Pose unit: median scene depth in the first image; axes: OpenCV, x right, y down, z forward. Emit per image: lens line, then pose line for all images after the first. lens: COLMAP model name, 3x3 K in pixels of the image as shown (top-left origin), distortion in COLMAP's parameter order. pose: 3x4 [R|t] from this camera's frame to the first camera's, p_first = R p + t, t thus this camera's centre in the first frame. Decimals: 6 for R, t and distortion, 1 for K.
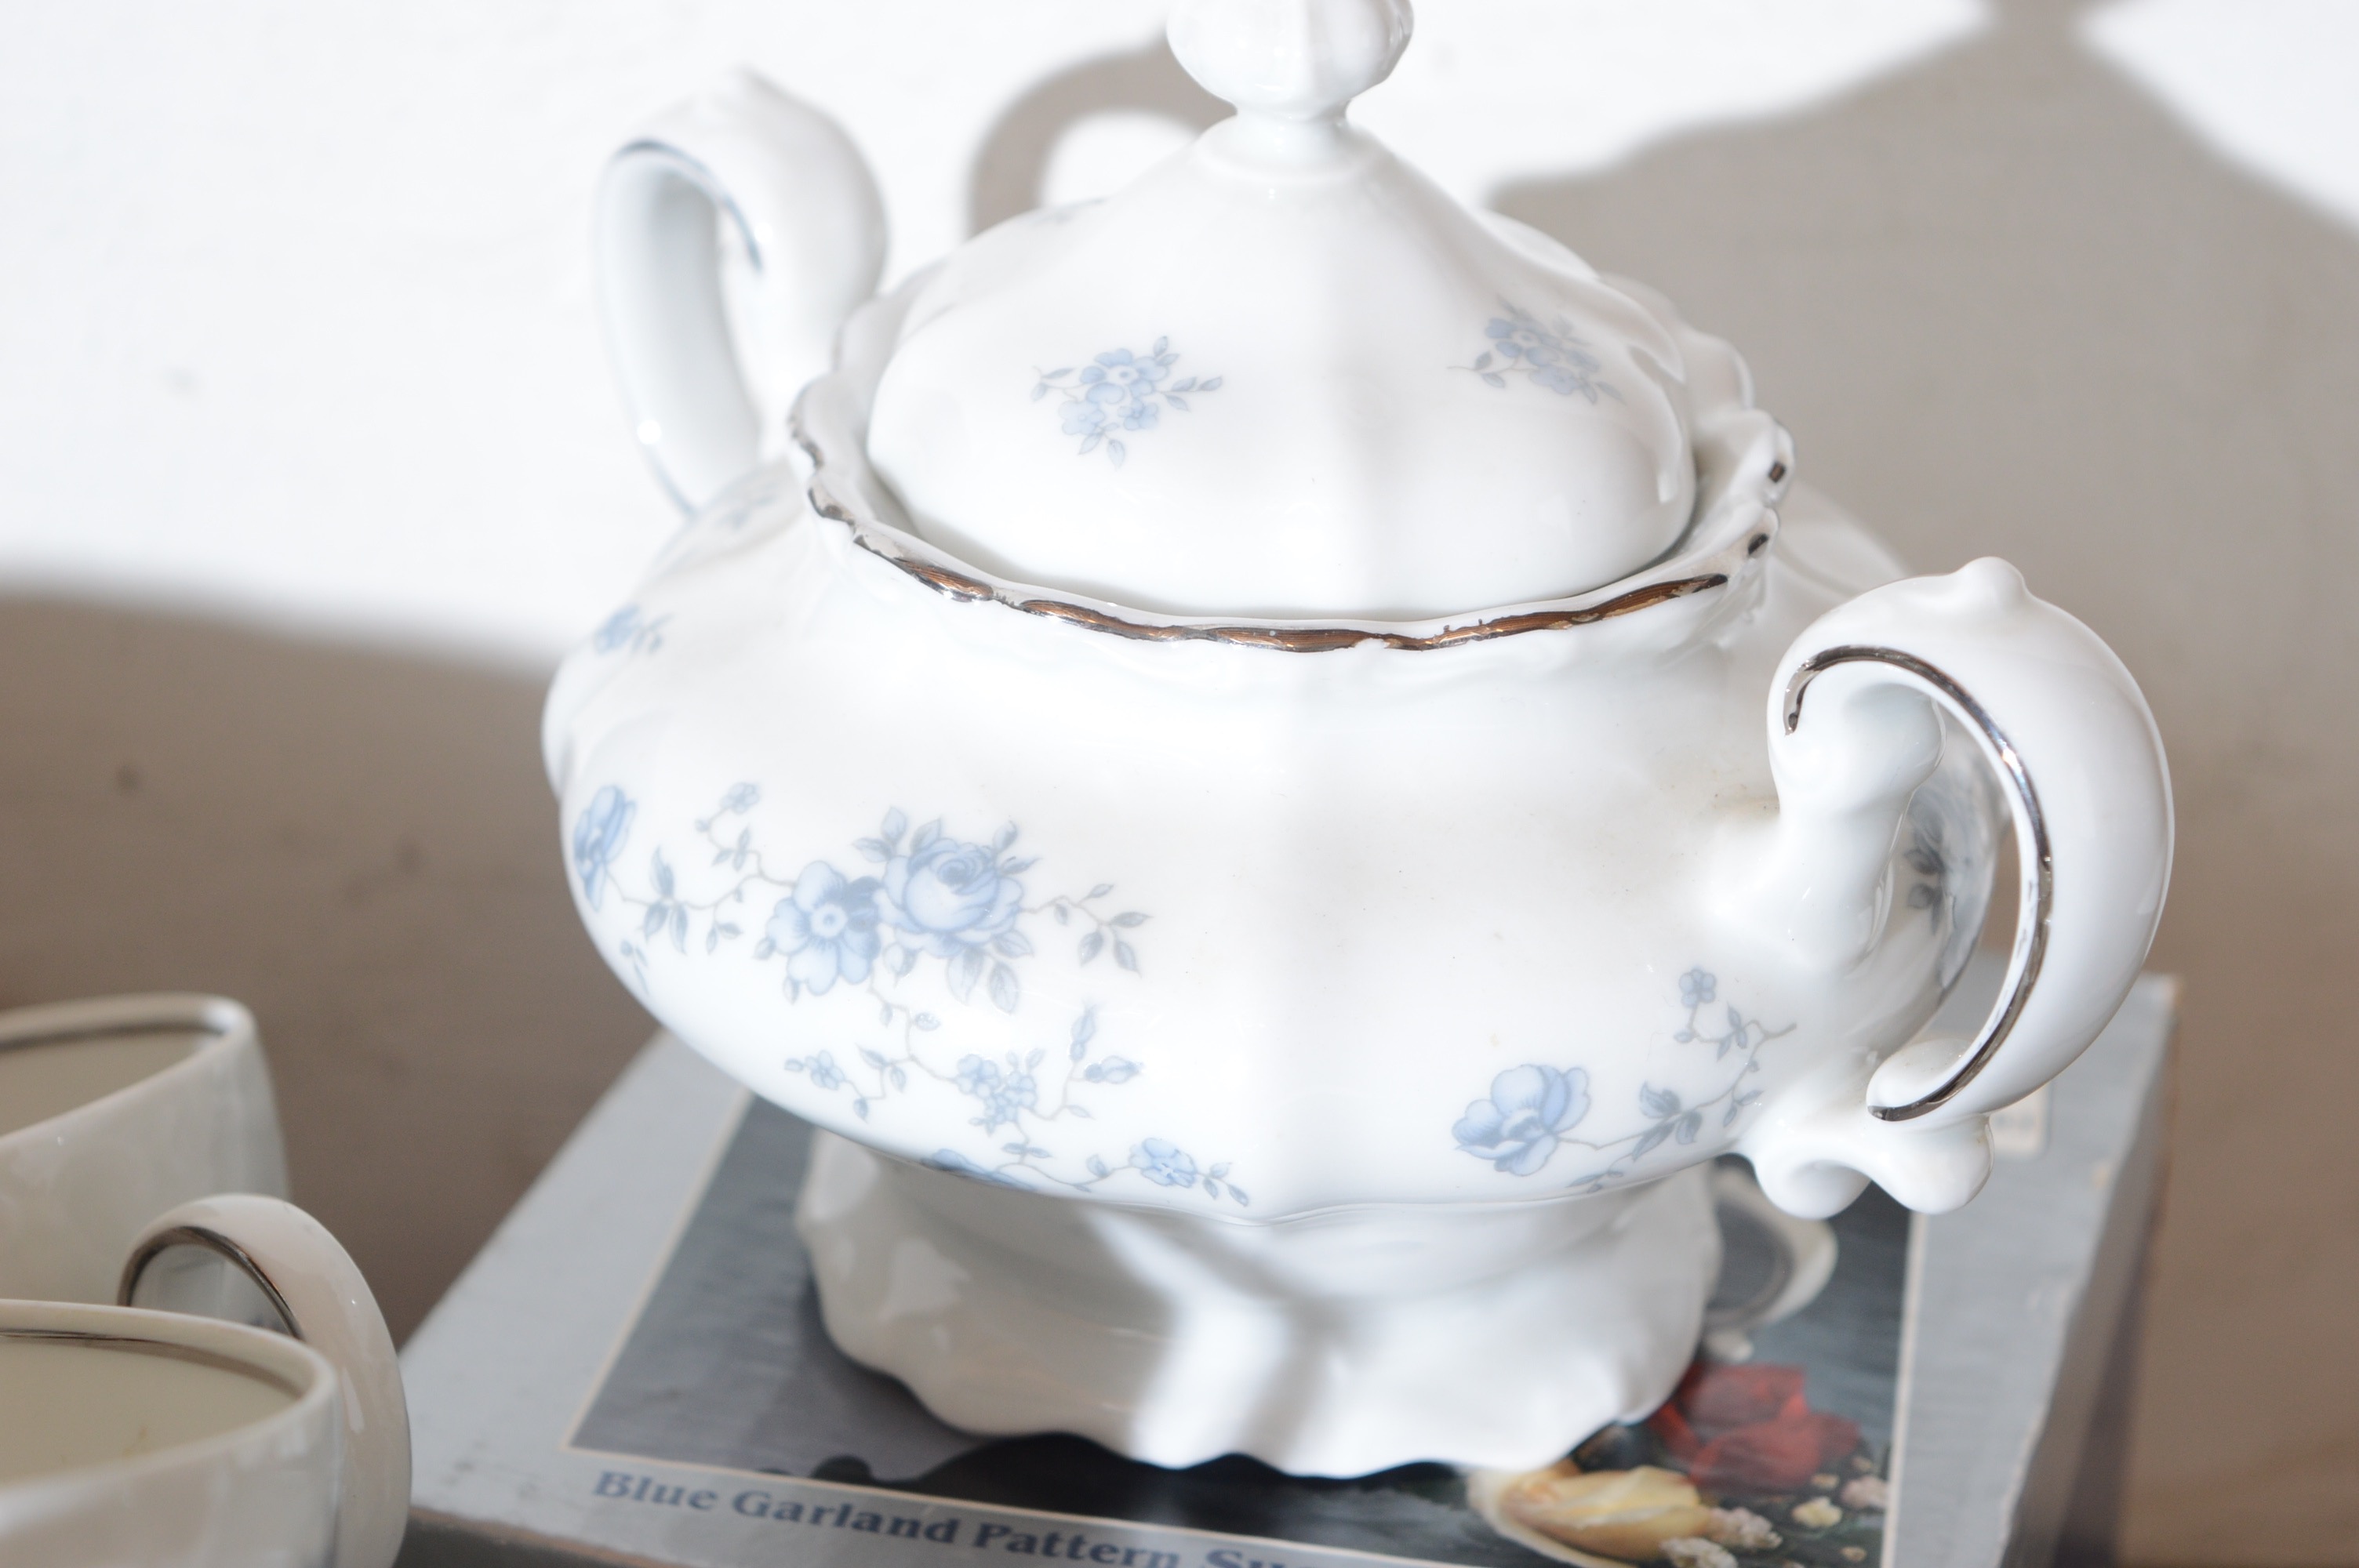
lens RADIAL K [[5357.0, 0, 1179.5], [0, 5357.0, 784.0], [0, 0, 1]] dist [0.043259, 0.020385]
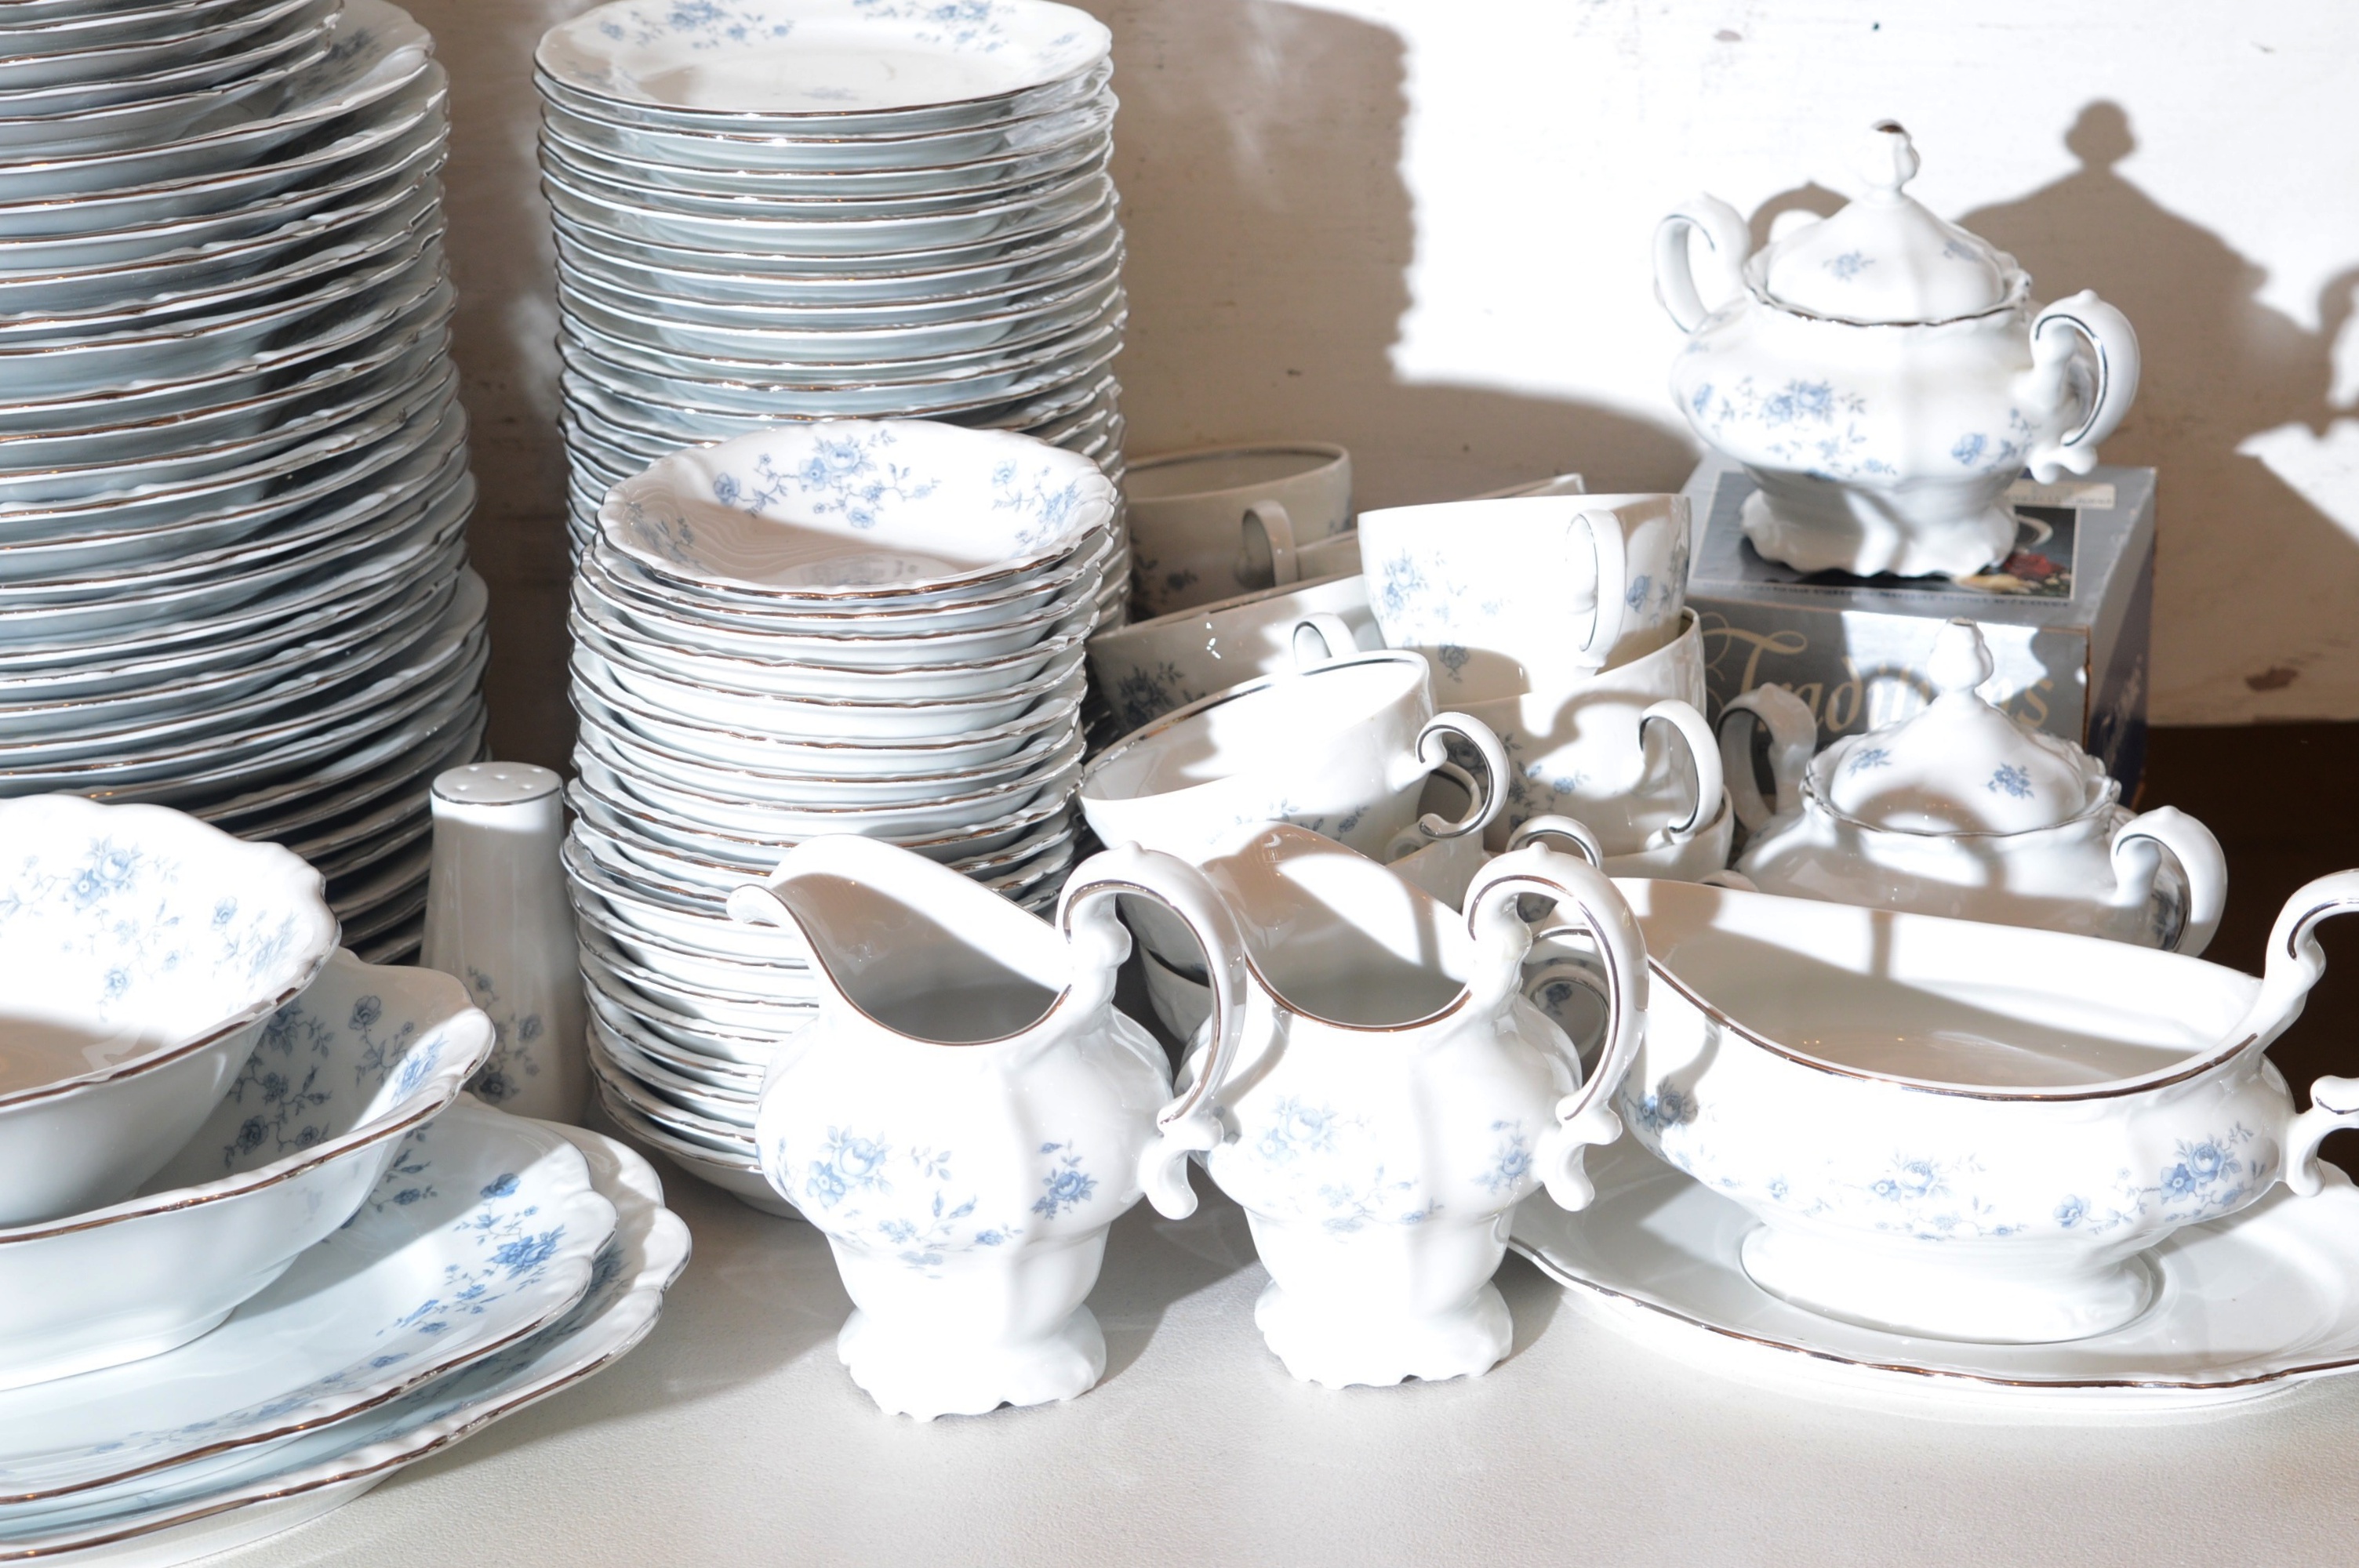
lens RADIAL K [[4697.3, 0, 1179.5], [0, 4697.3, 784.0], [0, 0, 1]] dist [0.025758, -0.205547]
pose [[0.998159, -0.041132, -0.044583, -0.336594], [0.039006, 0.998106, -0.047562, 0.414649], [0.046455, 0.045735, 0.997873, -2.202982]]
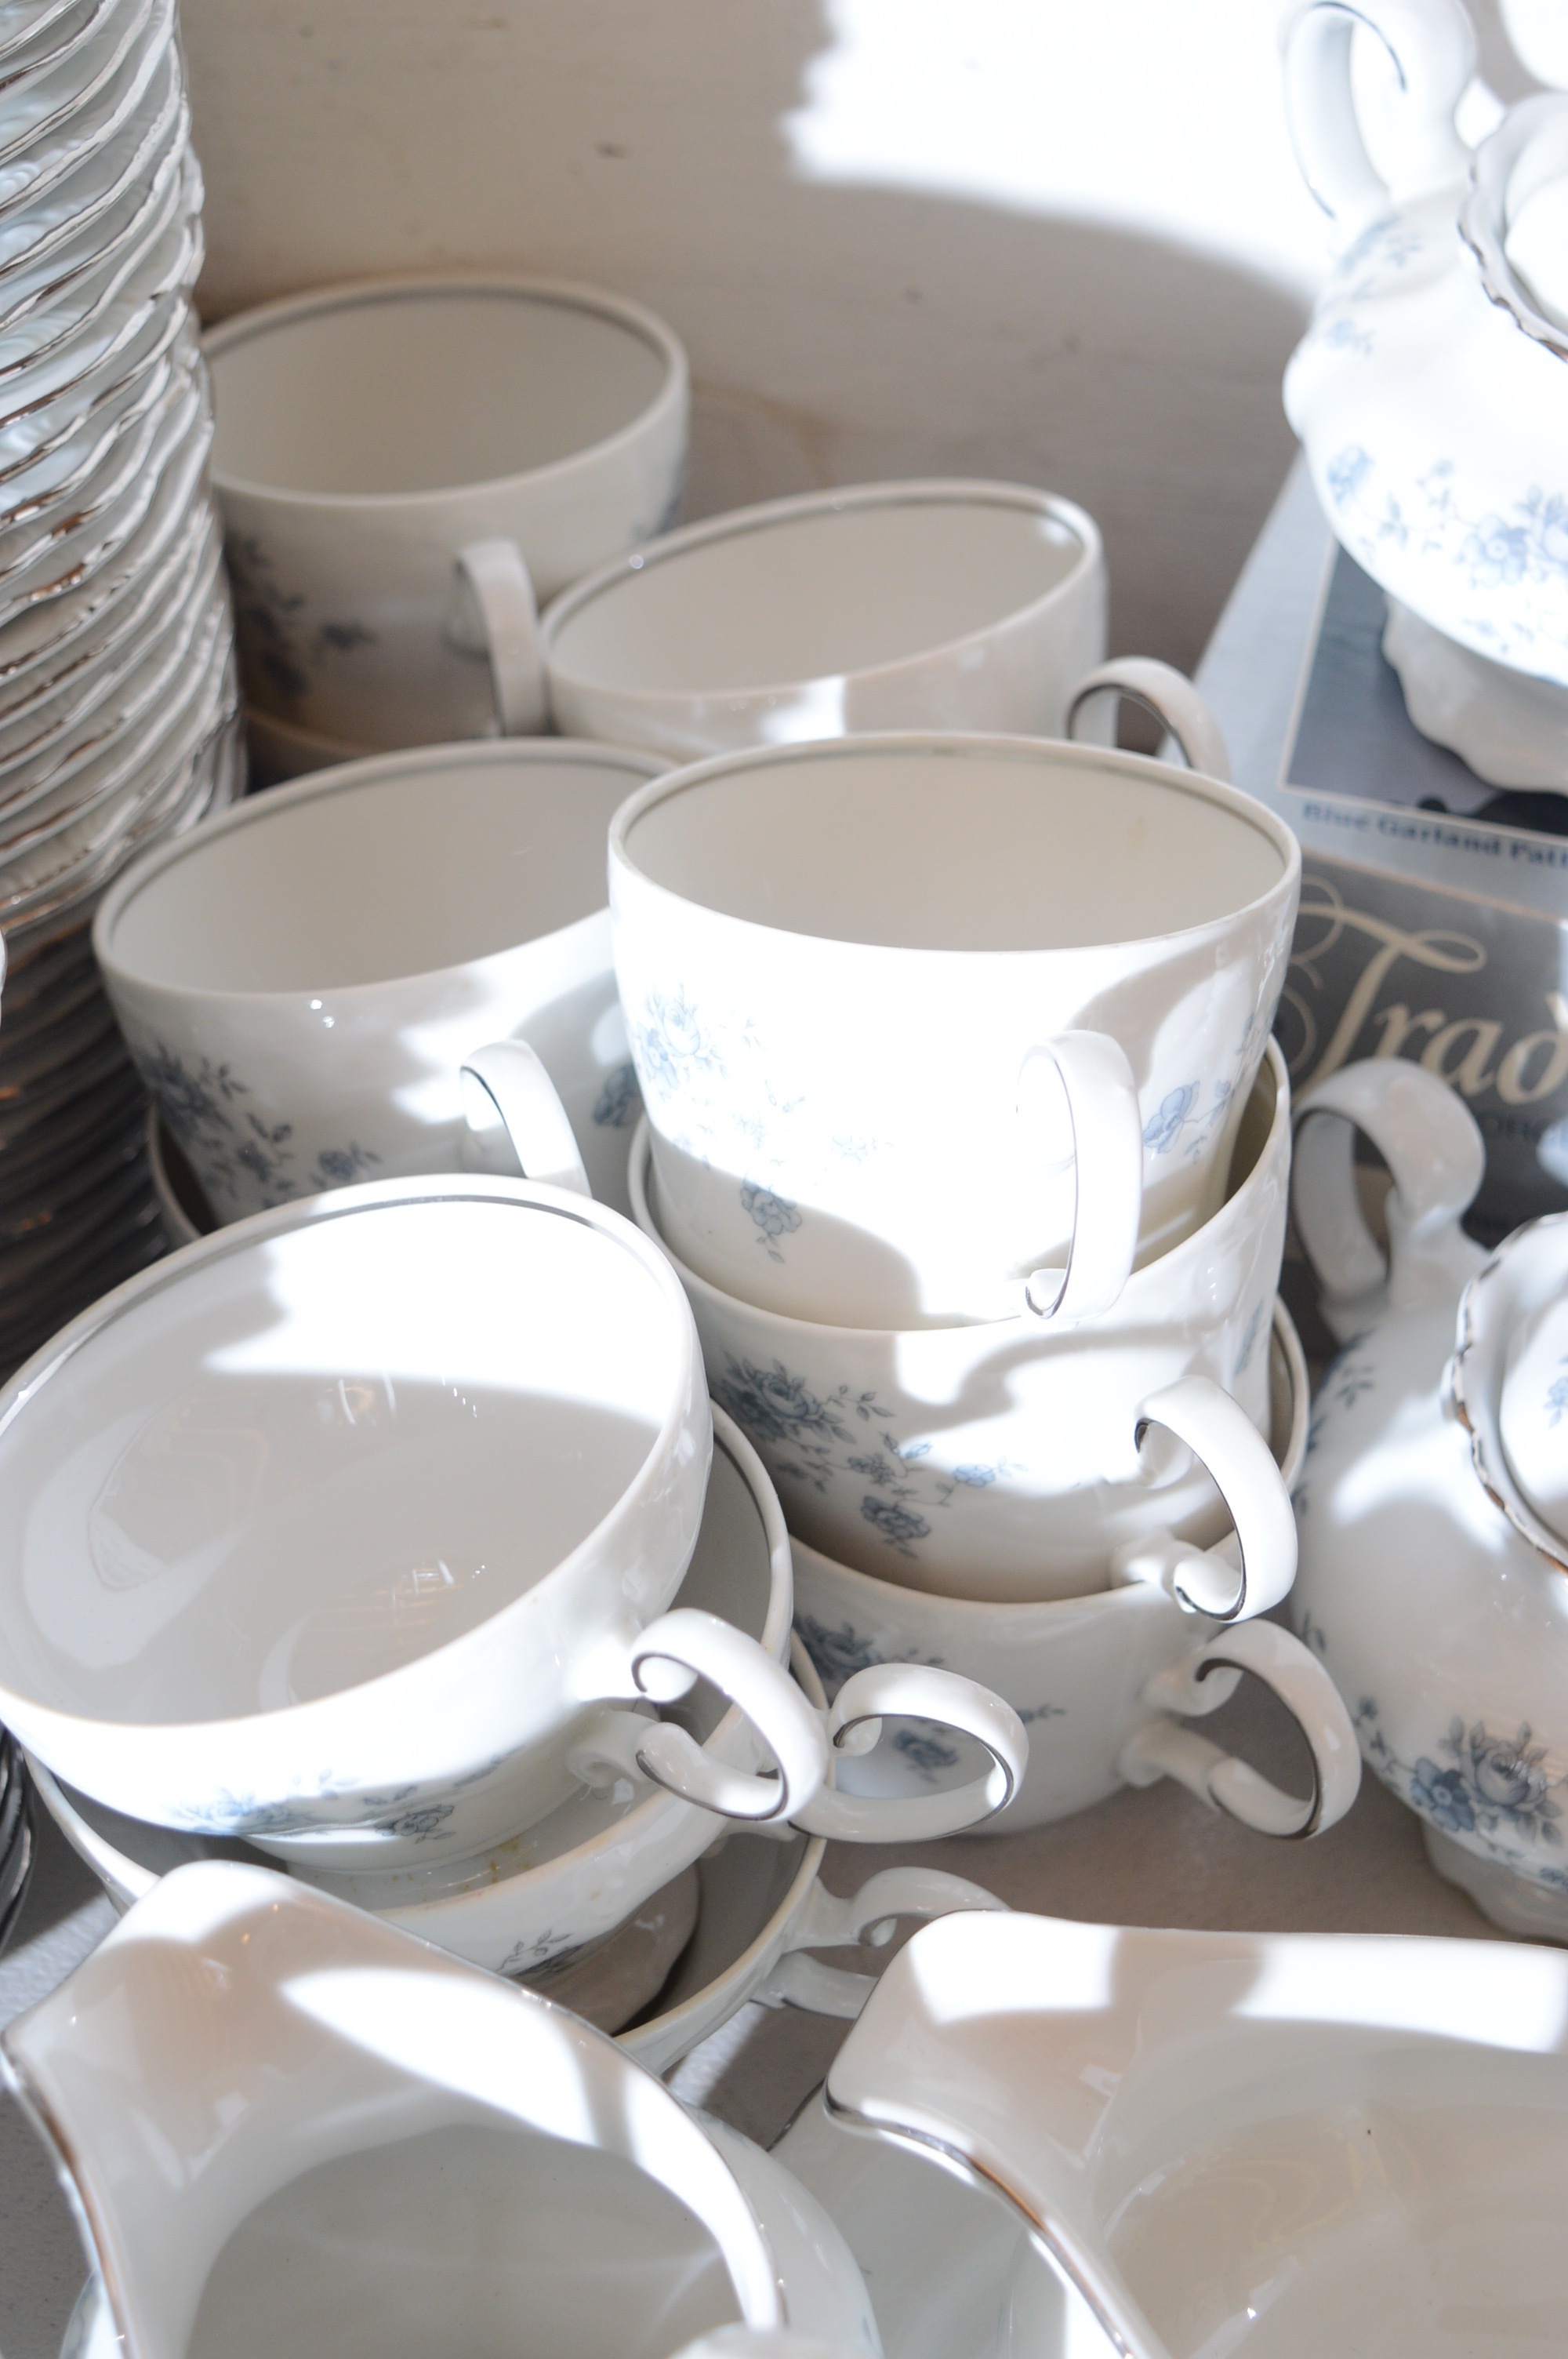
lens RADIAL K [[3821.0, 0, 784.0], [0, 3821.0, 1179.5], [0, 0, 1]] dist [-0.014430, 0.042040]
pose [[0.998248, 0.048115, -0.034427, -0.248715], [-0.033121, 0.936657, 0.348678, -0.215848], [0.049023, -0.346927, 0.936610, -0.309121]]
